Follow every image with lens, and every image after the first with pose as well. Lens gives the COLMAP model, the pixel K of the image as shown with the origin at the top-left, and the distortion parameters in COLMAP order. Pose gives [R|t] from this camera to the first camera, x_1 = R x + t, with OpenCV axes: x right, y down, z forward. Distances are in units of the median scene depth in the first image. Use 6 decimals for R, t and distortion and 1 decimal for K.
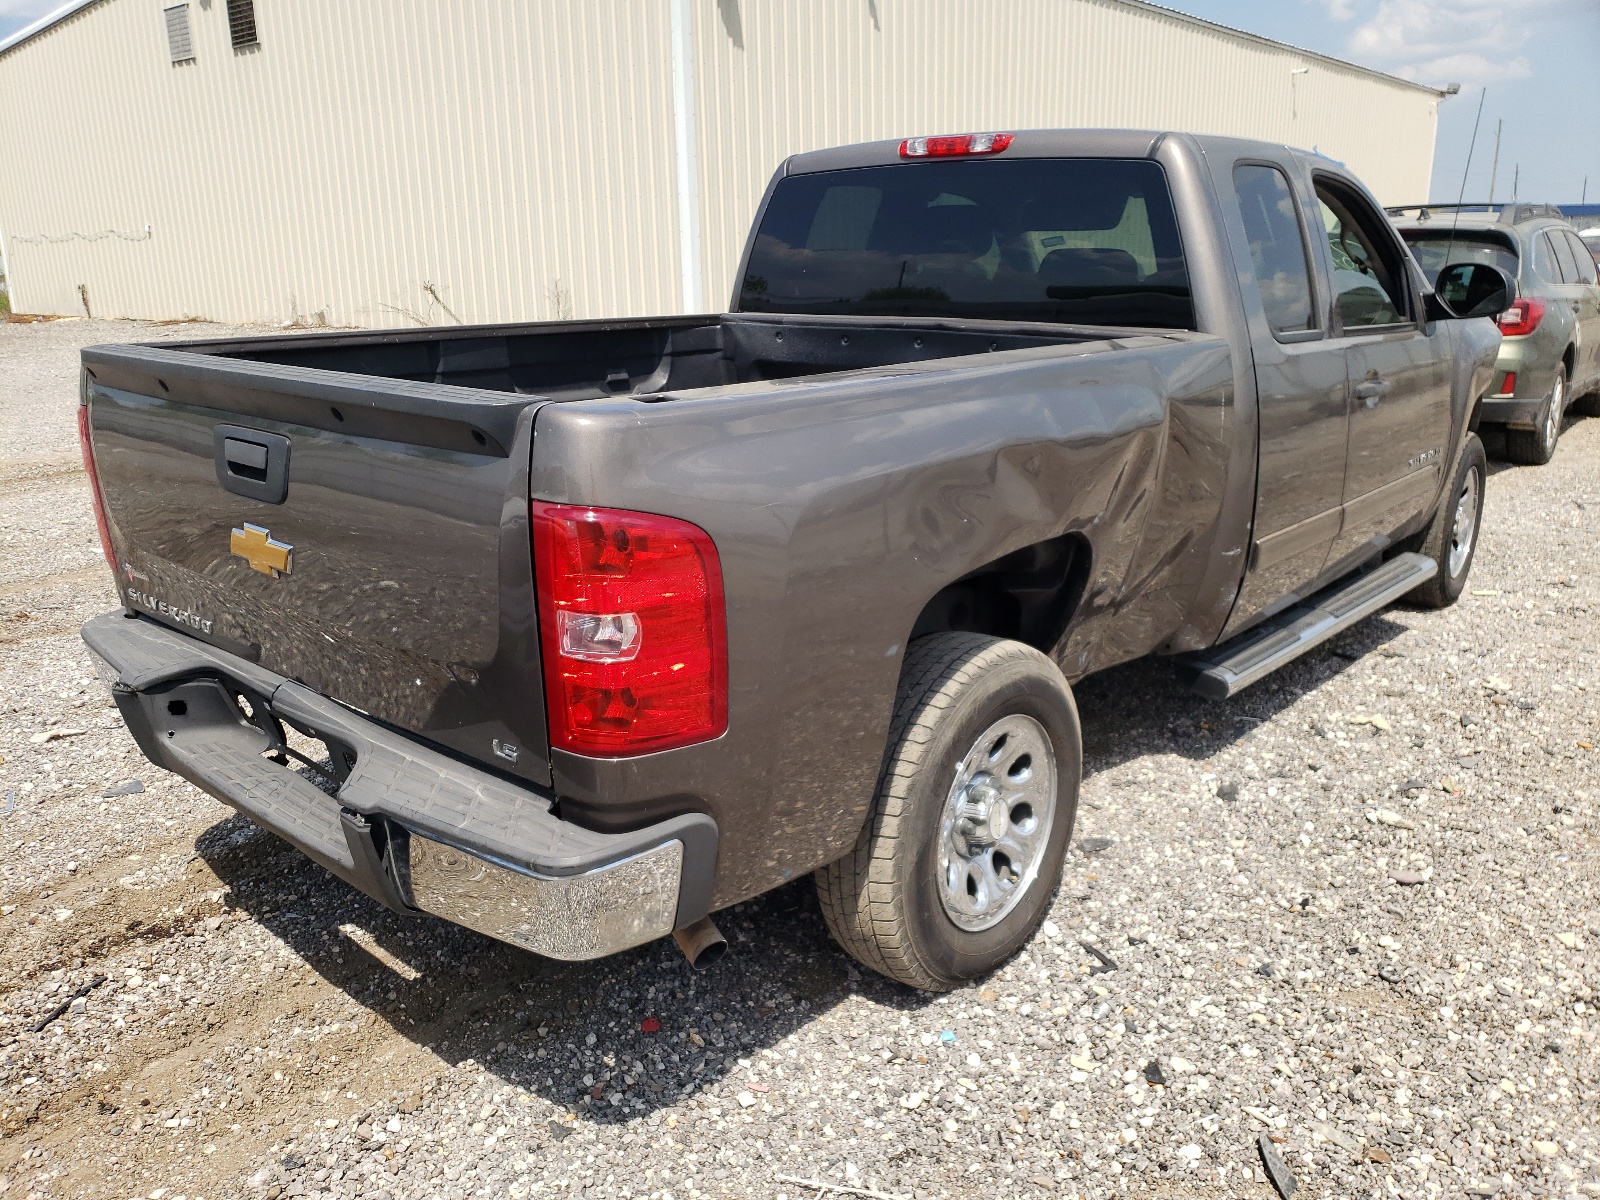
lens RADIAL K [[1252.2, 0, 800.0], [0, 1252.2, 600.0], [0, 0, 1]] dist [-0.000922, -0.000961]
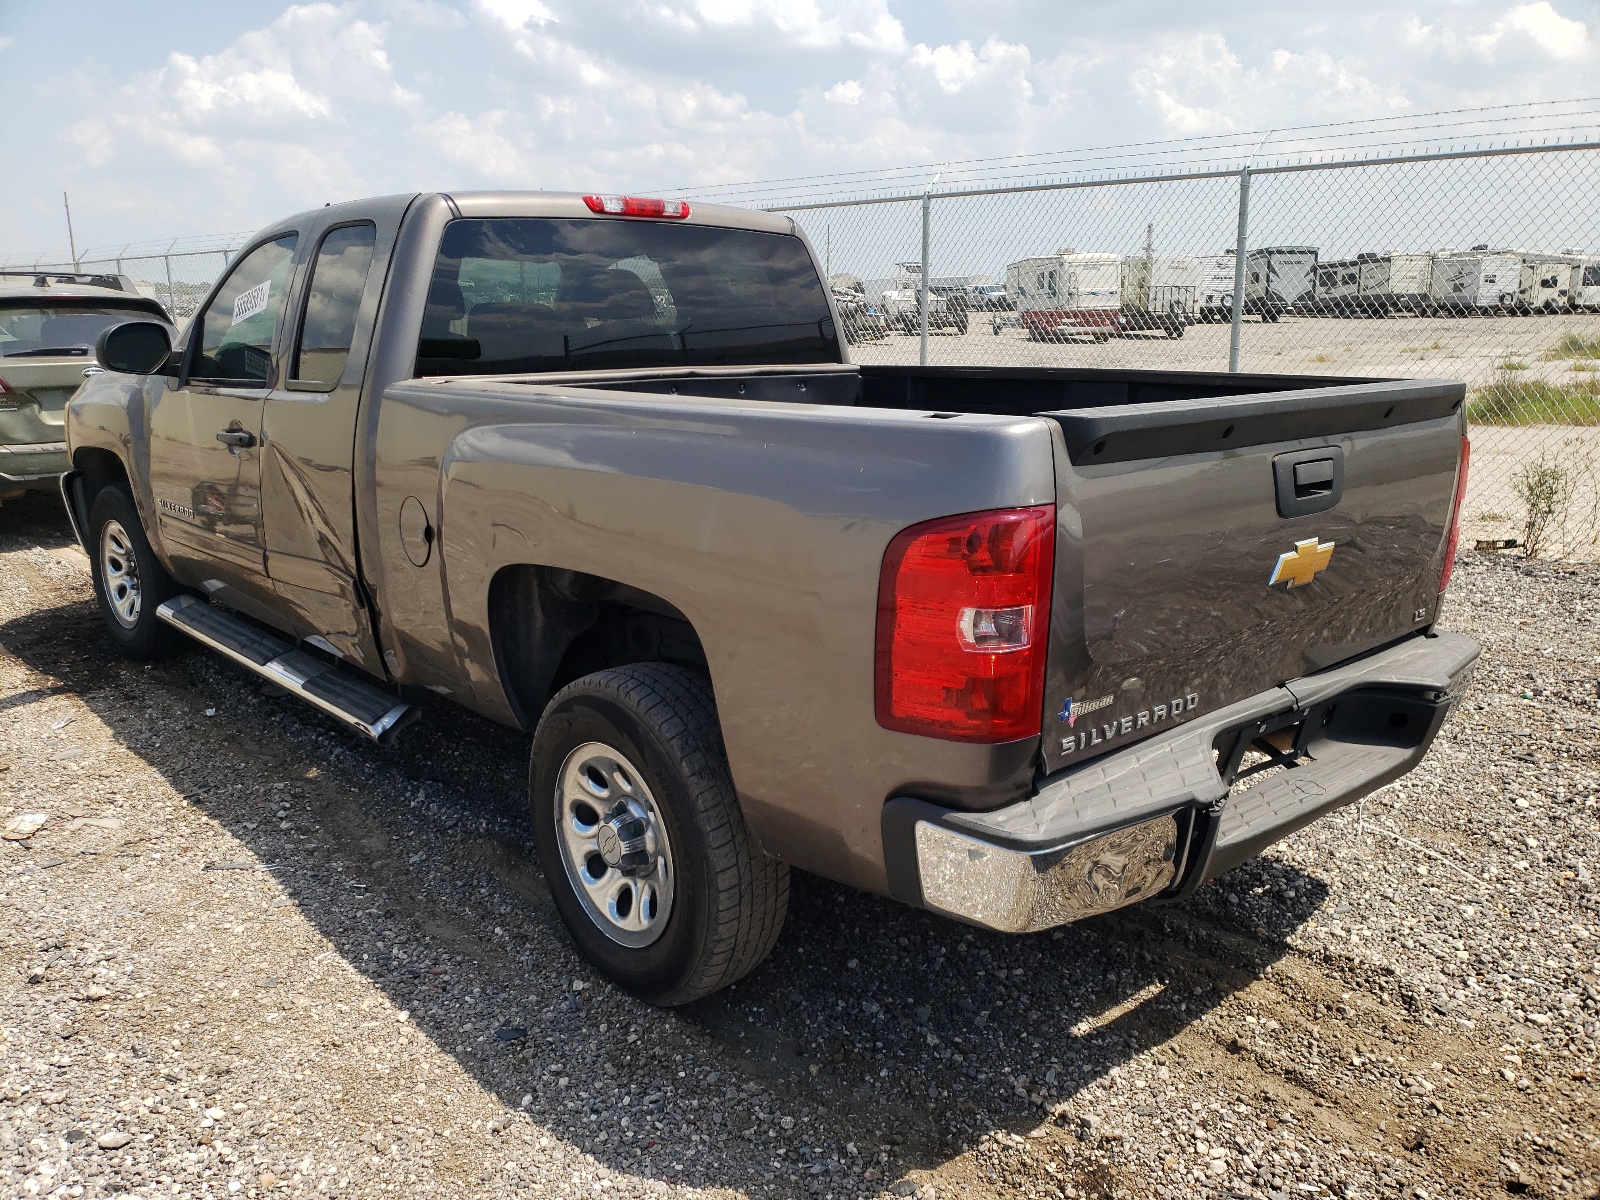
lens RADIAL K [[1252.2, 0, 800.0], [0, 1252.2, 600.0], [0, 0, 1]] dist [-0.000922, -0.000961]
pose [[0.120018, -0.215272, 0.969151, -0.987380], [0.272466, 0.945865, 0.176358, -0.204228], [-0.954651, 0.242894, 0.172175, 0.793405]]
